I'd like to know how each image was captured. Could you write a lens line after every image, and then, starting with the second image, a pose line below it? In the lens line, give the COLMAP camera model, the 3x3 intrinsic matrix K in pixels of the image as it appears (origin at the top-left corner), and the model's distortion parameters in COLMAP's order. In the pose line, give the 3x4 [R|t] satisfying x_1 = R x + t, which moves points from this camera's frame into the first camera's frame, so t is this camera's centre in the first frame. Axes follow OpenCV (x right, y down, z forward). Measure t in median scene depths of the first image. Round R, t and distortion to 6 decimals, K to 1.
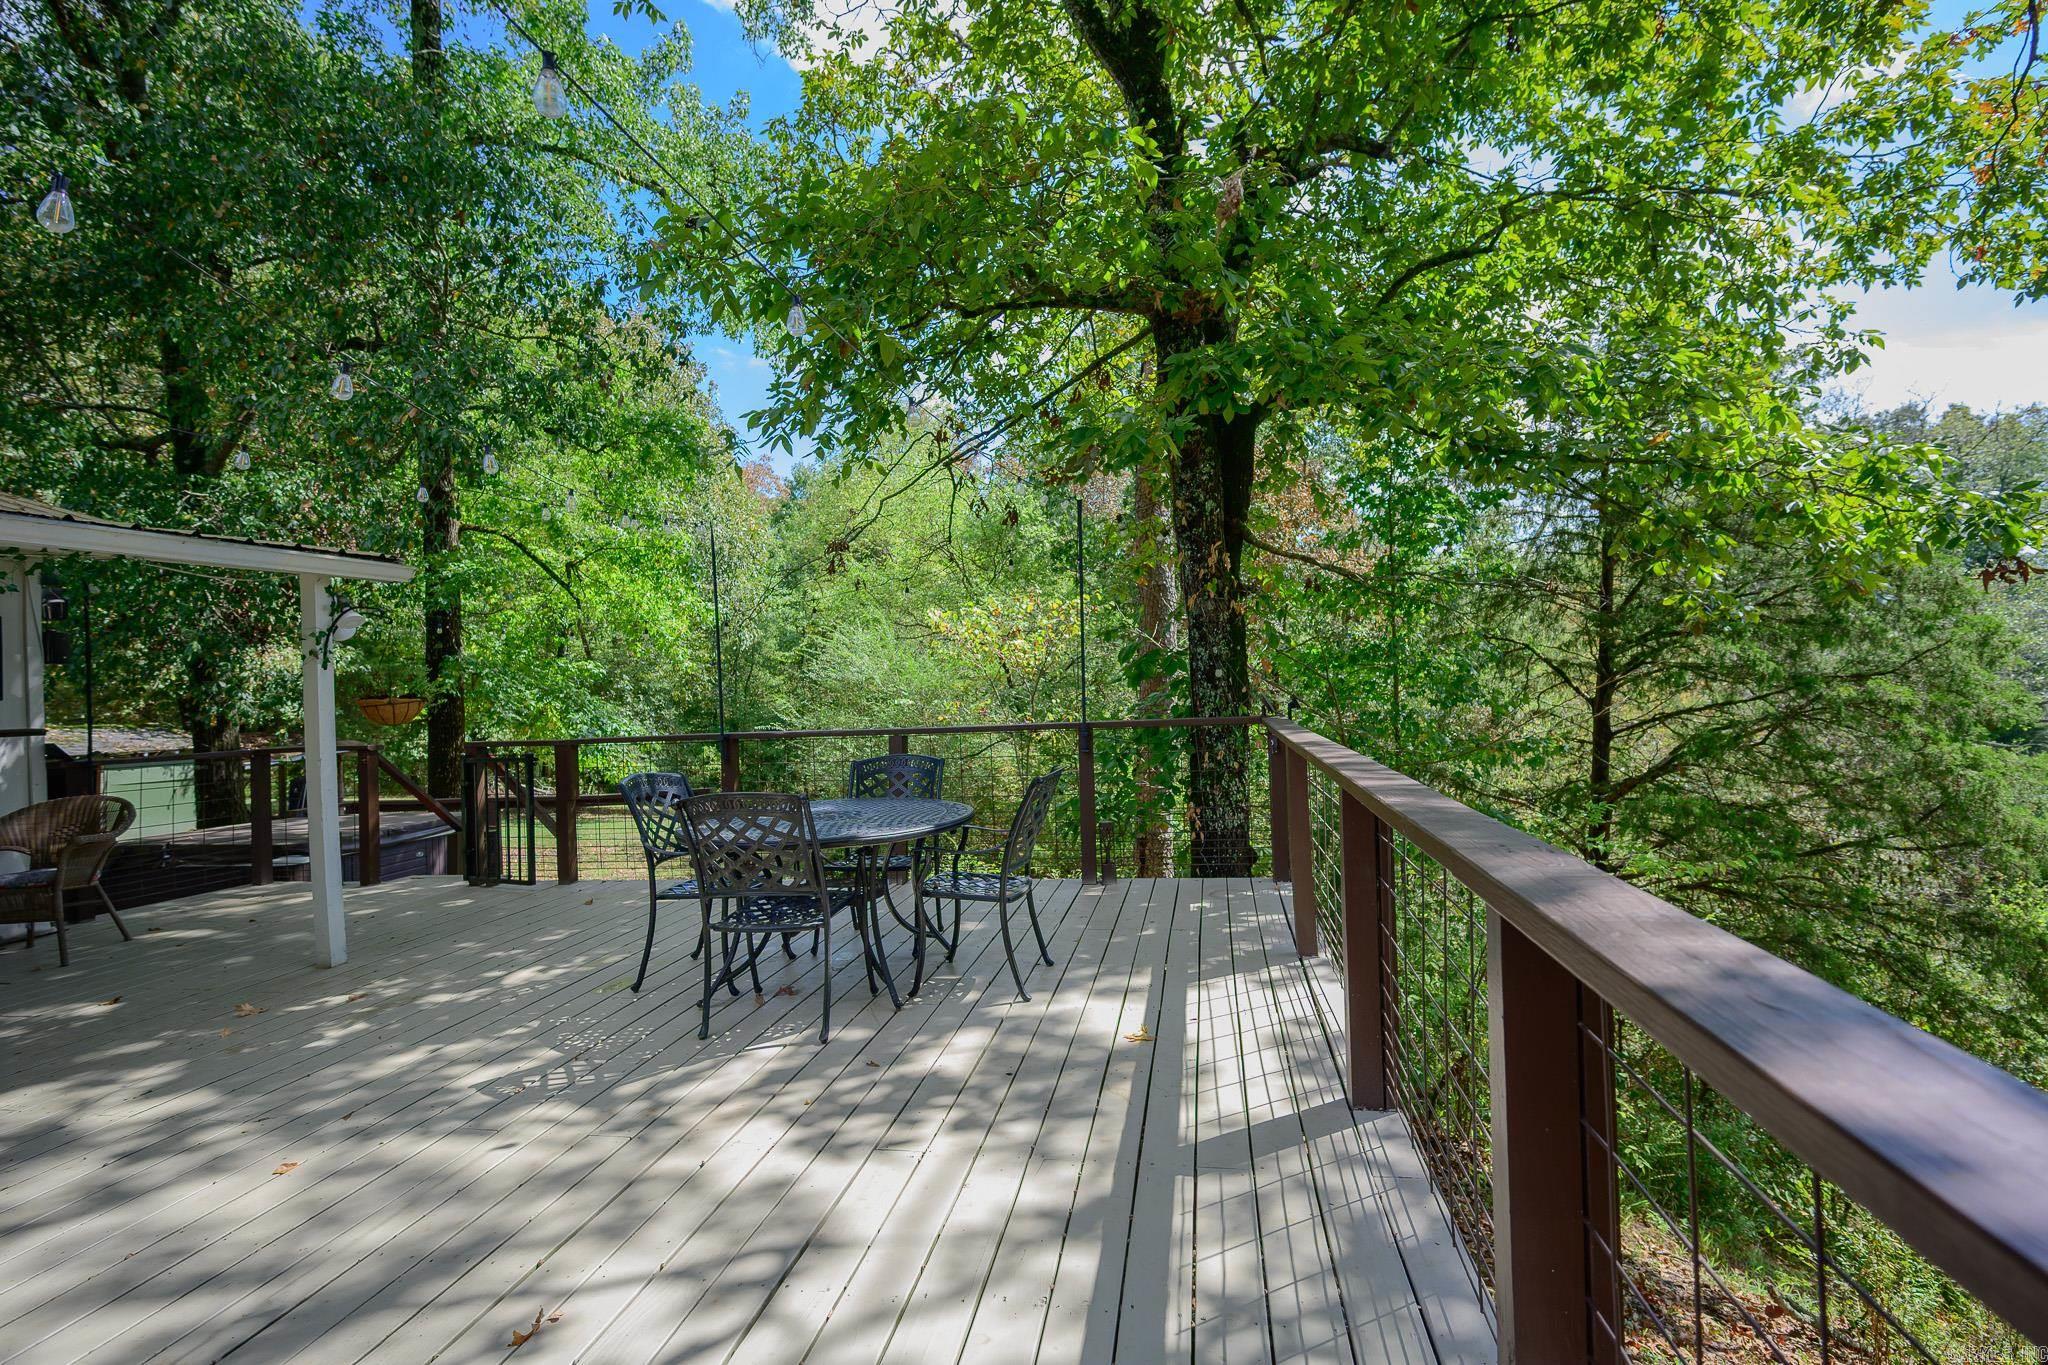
lens RADIAL K [[928.5, 0, 1035.9], [0, 928.5, 686.7], [0, 0, 1]] dist [-0.014670, -0.000028]
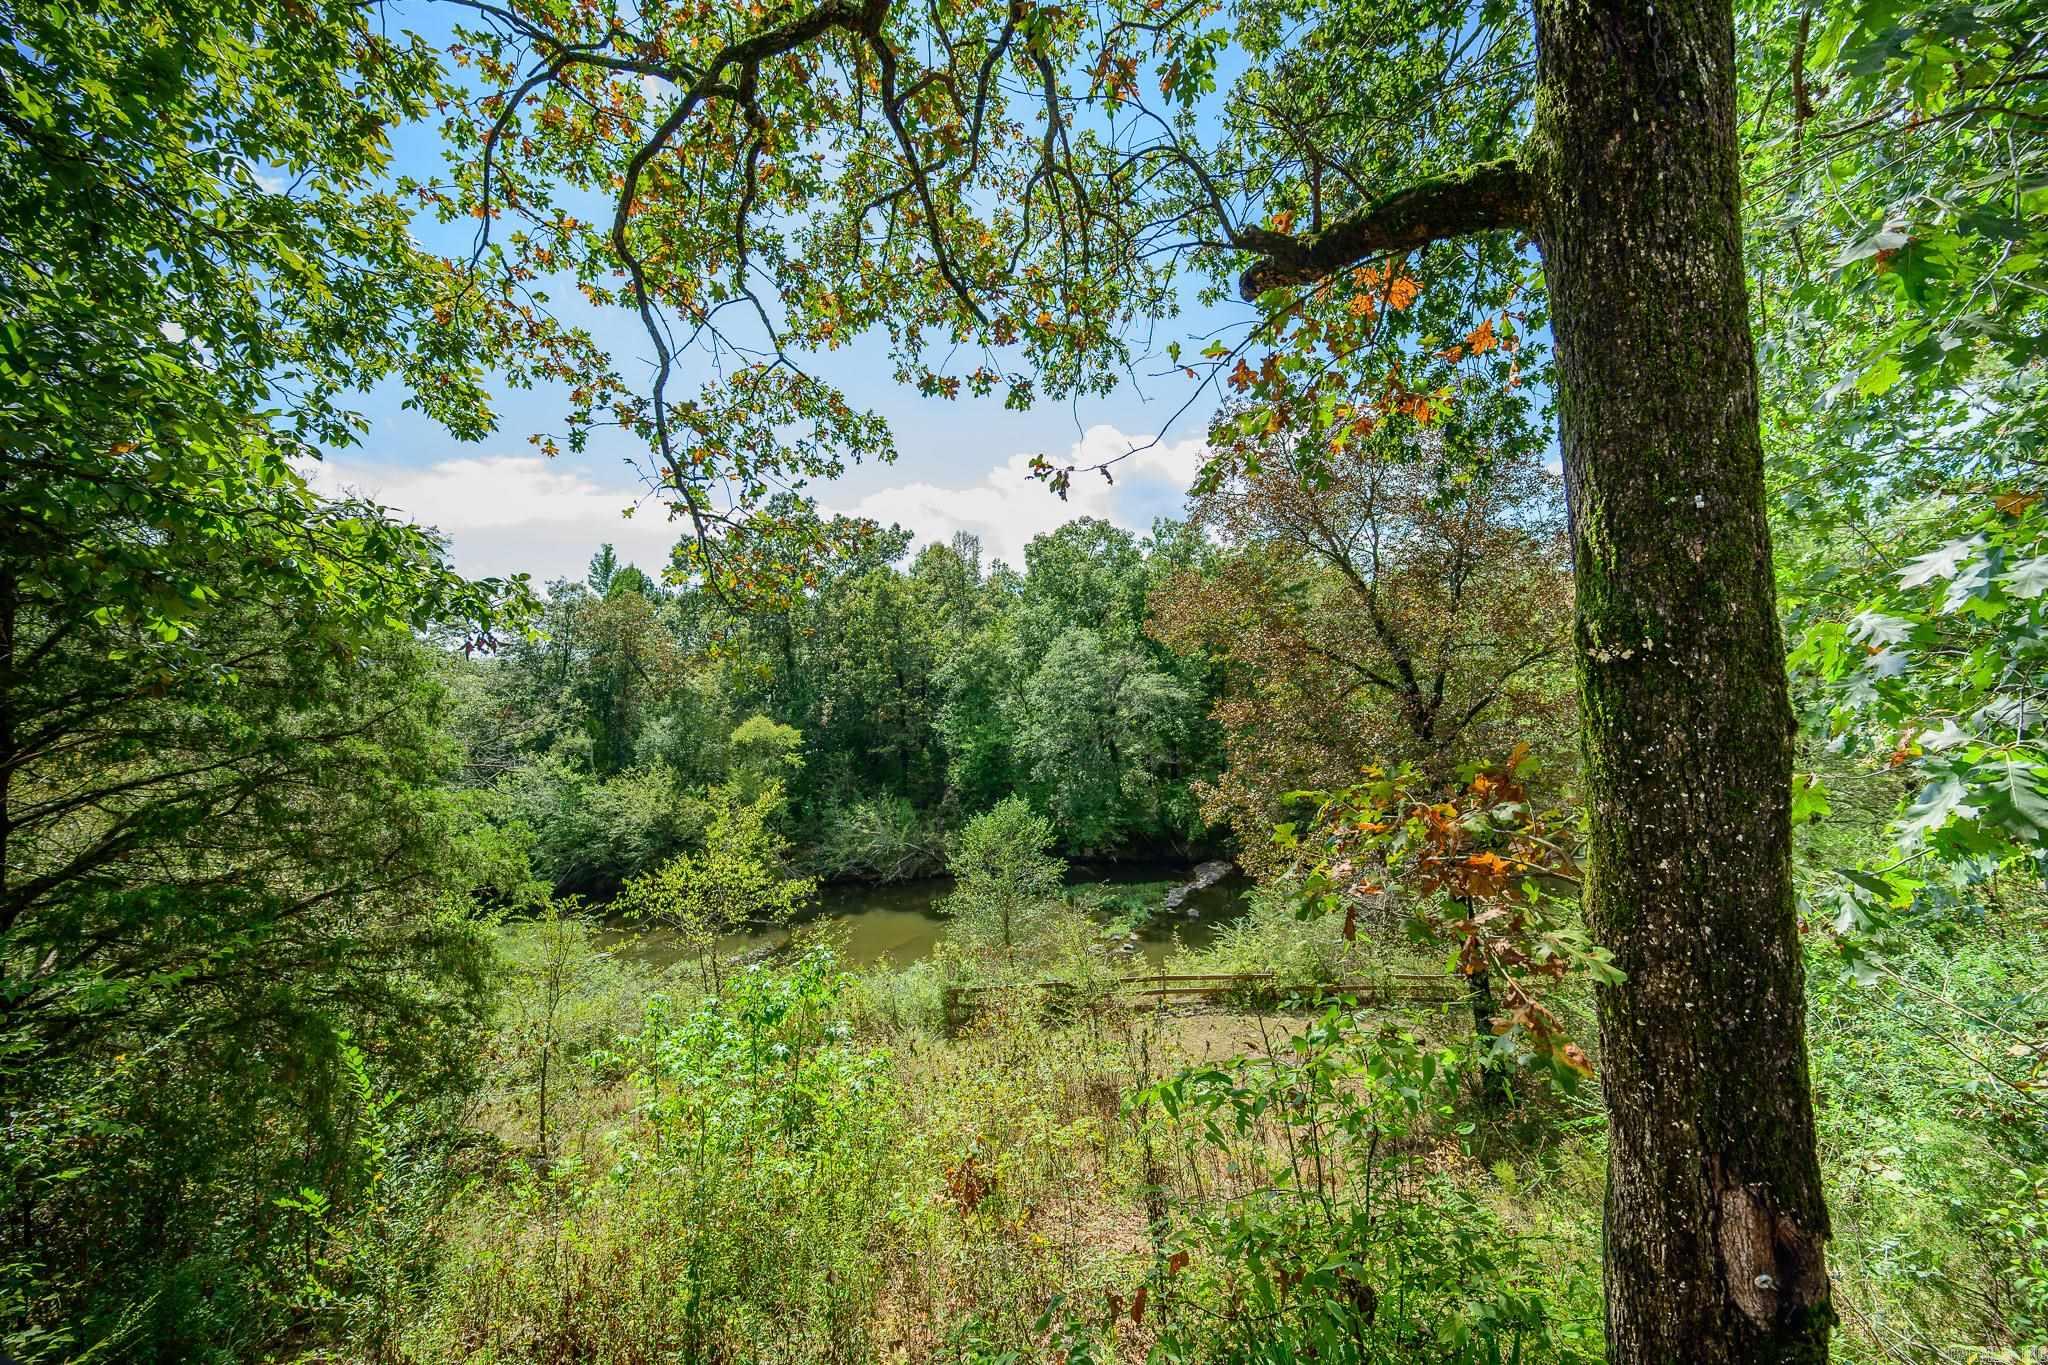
lens RADIAL K [[812.9, 0, 1024.7], [0, 812.9, 684.6], [0, 0, 1]] dist [-0.009601, 0.000095]
pose [[0.084332, 0.024043, 0.996148, 0.034378], [0.055411, 0.998049, -0.028780, -0.000491], [-0.994896, 0.057625, 0.082835, 0.127004]]
